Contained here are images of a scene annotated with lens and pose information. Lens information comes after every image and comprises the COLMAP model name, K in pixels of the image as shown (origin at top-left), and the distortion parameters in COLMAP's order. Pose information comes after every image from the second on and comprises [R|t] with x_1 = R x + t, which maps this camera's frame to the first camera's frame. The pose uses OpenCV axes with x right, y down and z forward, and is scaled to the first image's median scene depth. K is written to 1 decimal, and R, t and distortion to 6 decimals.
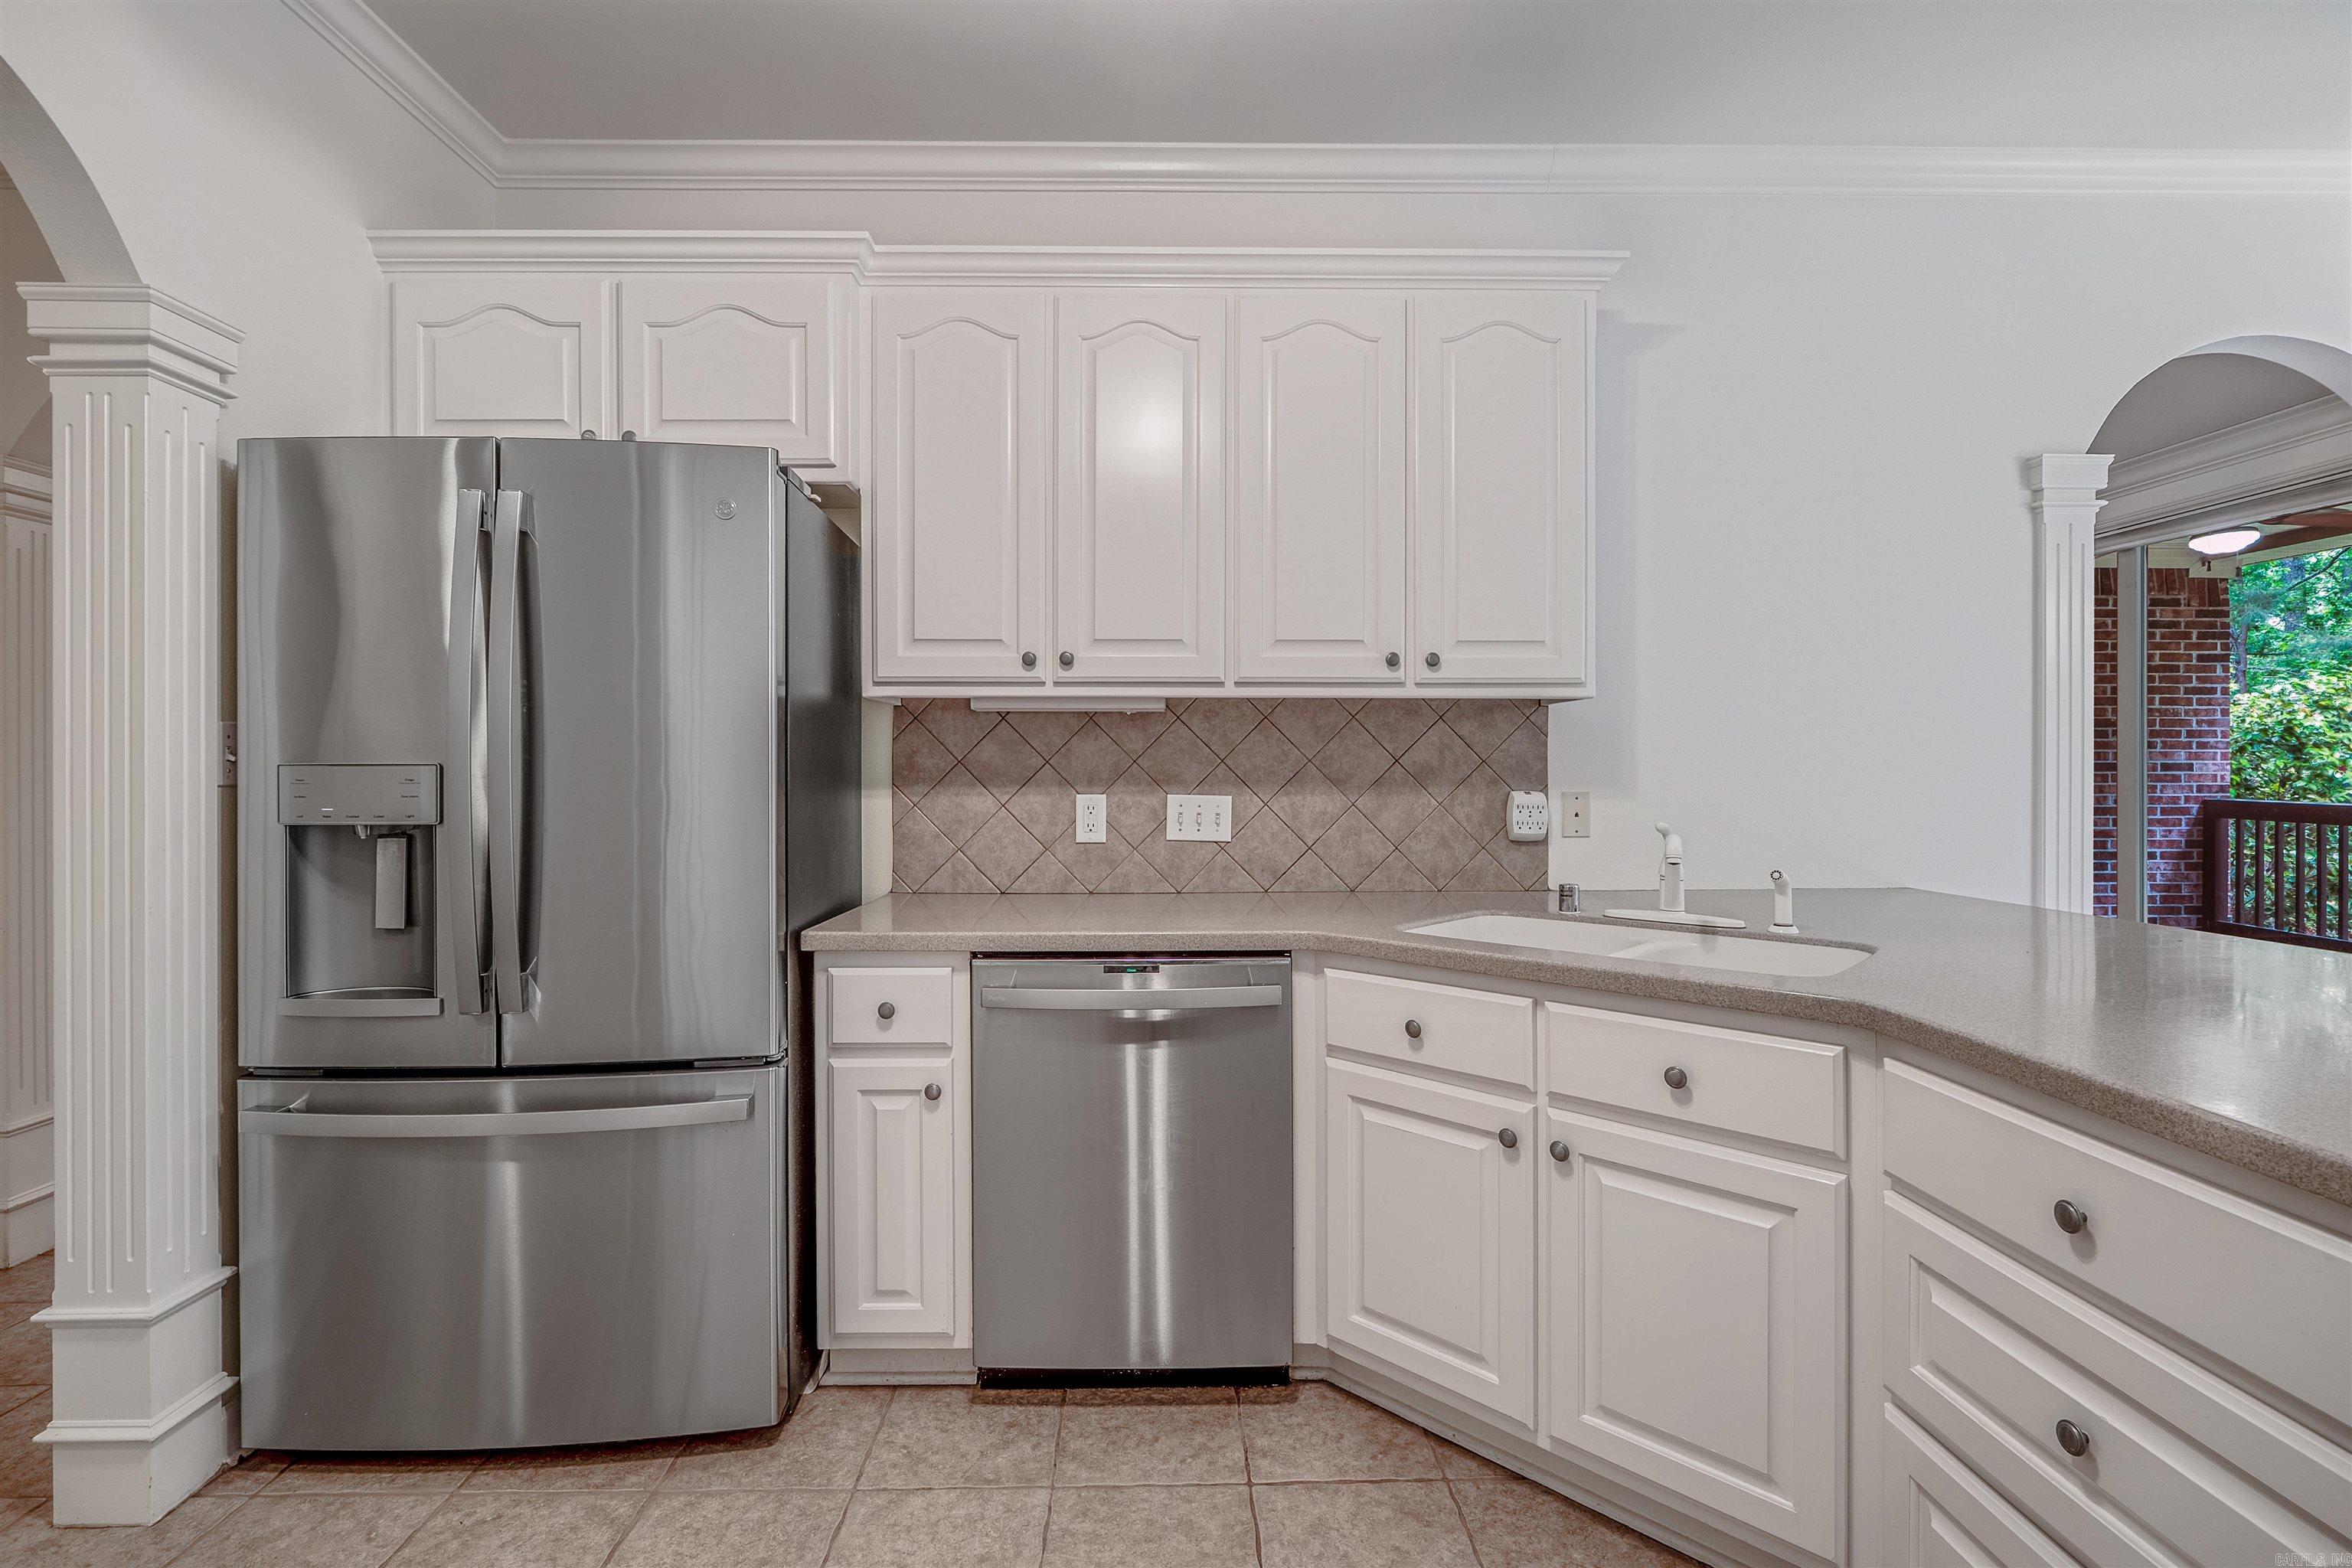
lens RADIAL K [[1055.8, 0, 1169.9], [0, 1055.8, 769.2], [0, 0, 1]] dist [-0.002474, -0.000272]
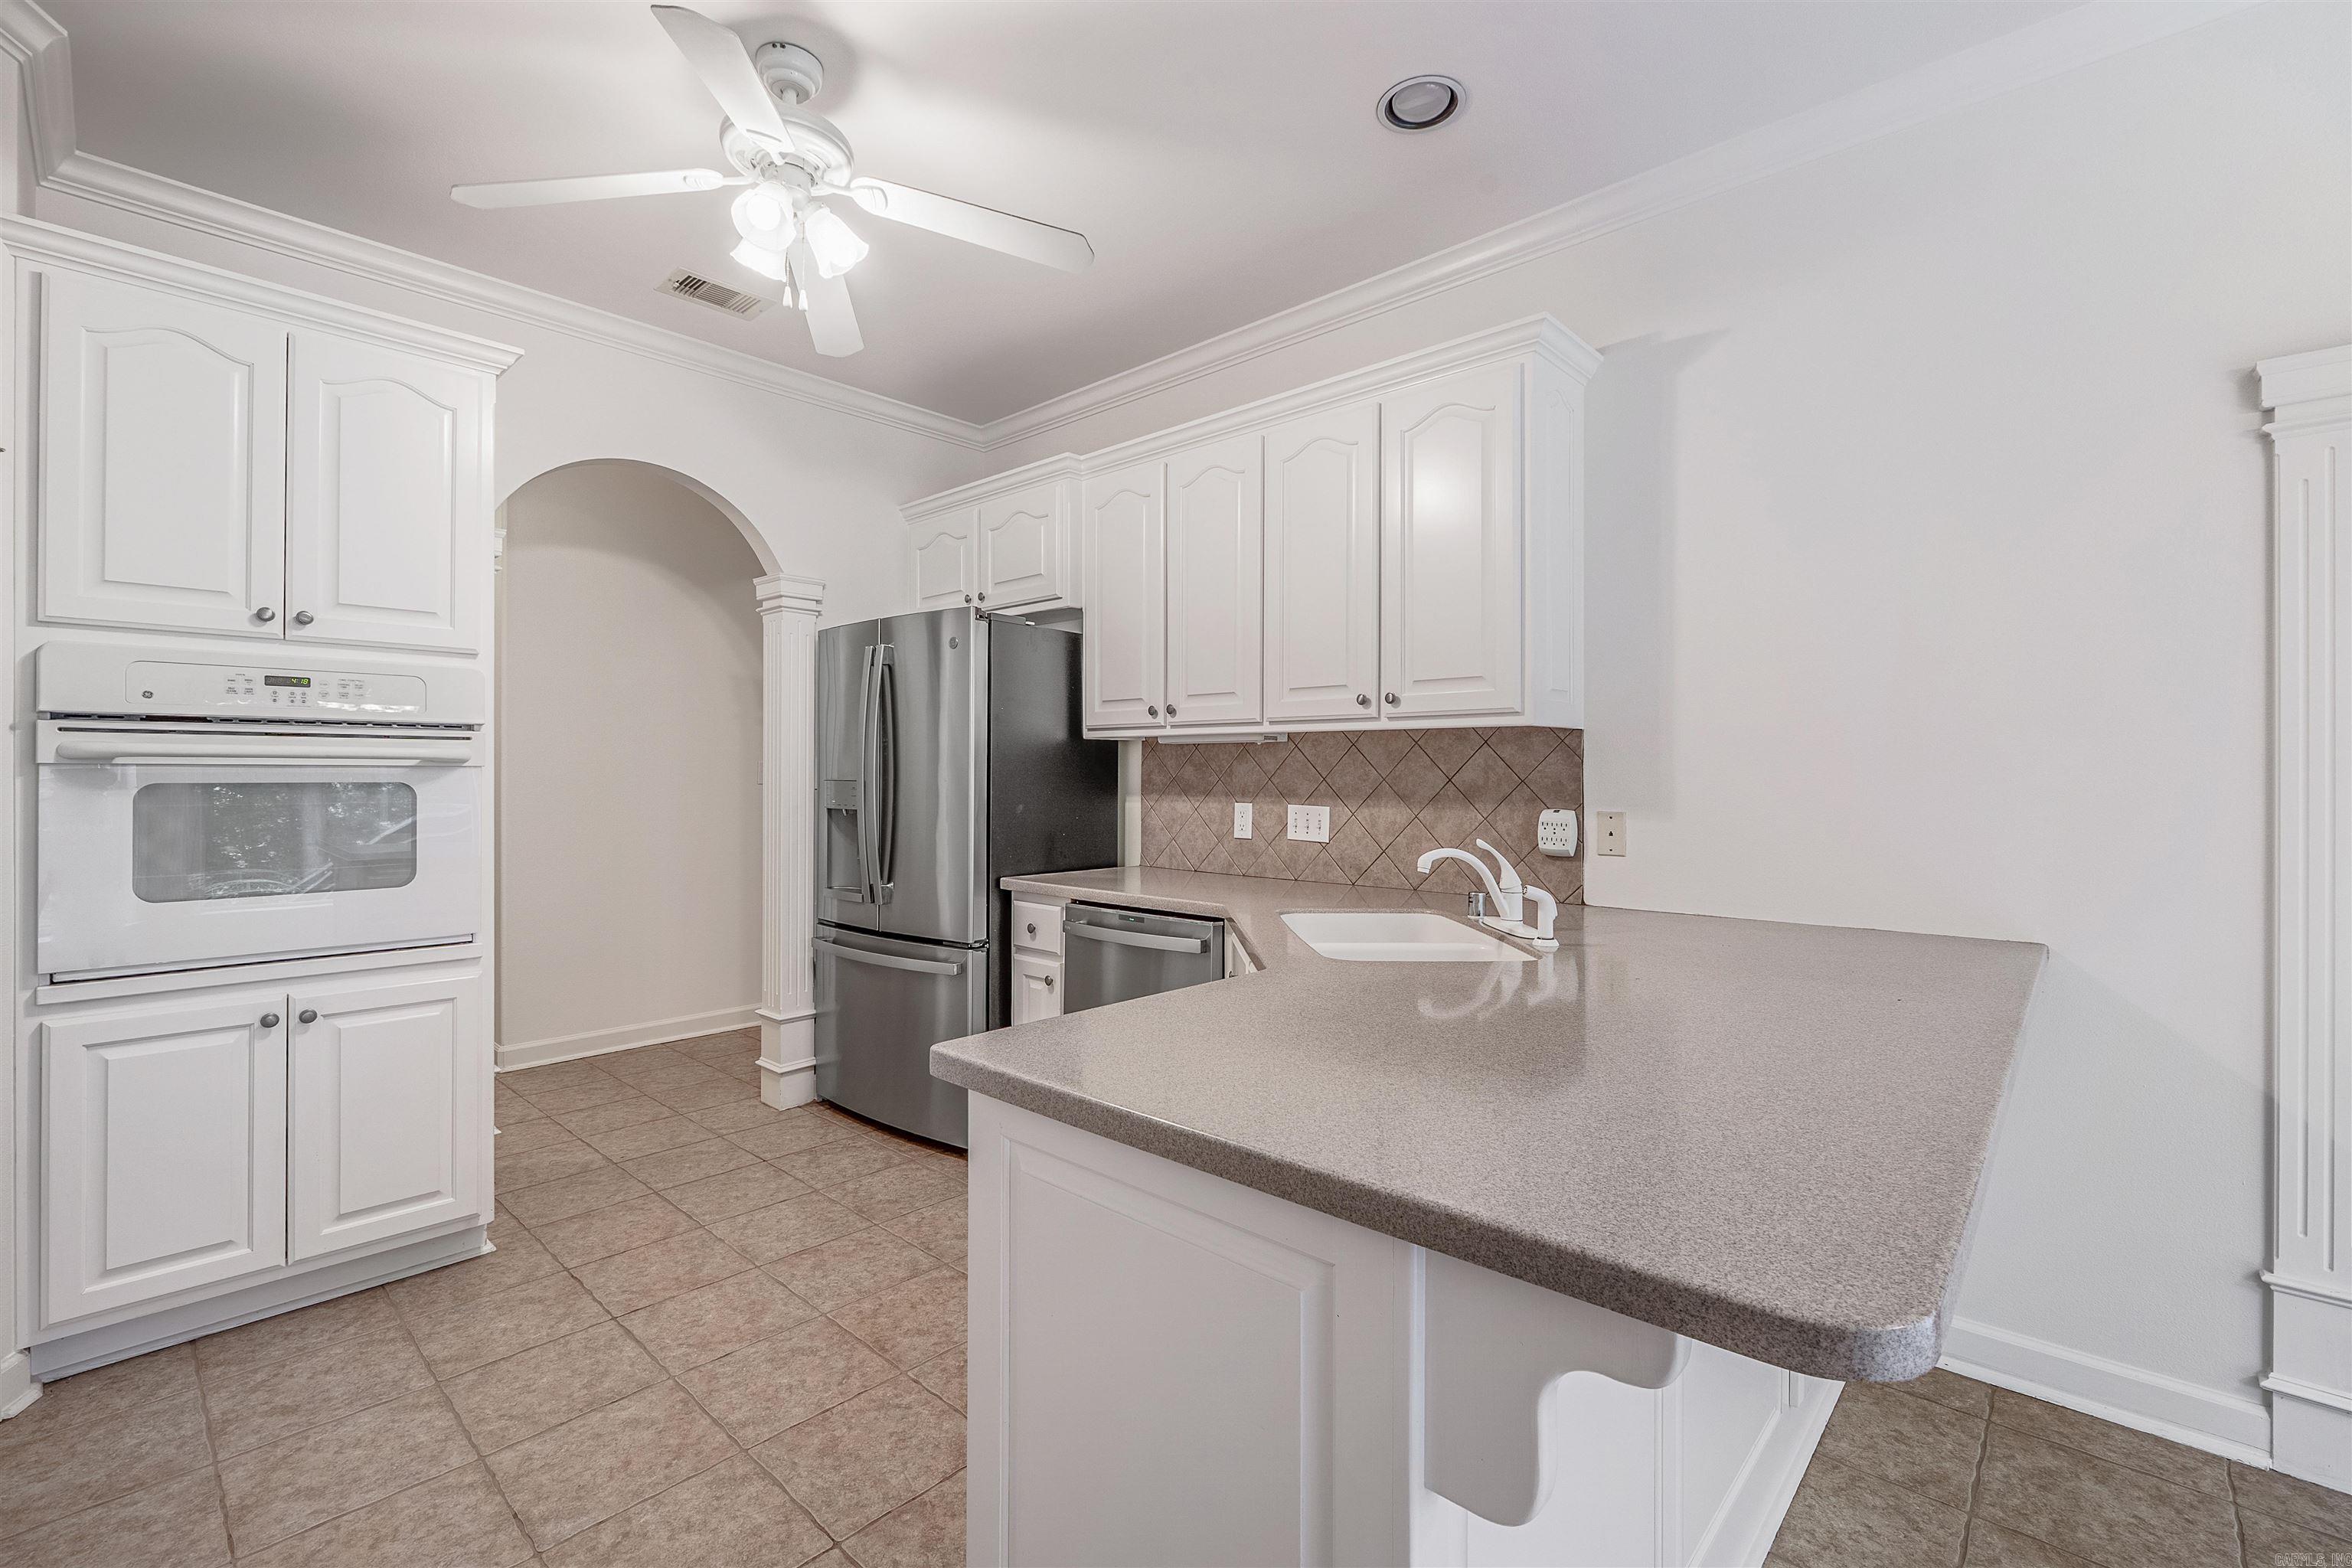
lens RADIAL K [[1016.5, 0, 1180.5], [0, 1016.5, 769.3], [0, 0, 1]] dist [-0.001742, -0.000980]
pose [[0.727087, 0.000397, -0.686546, 0.768694], [-0.003667, 0.999988, -0.003305, -0.015247], [0.686536, 0.004920, 0.727079, -0.011350]]
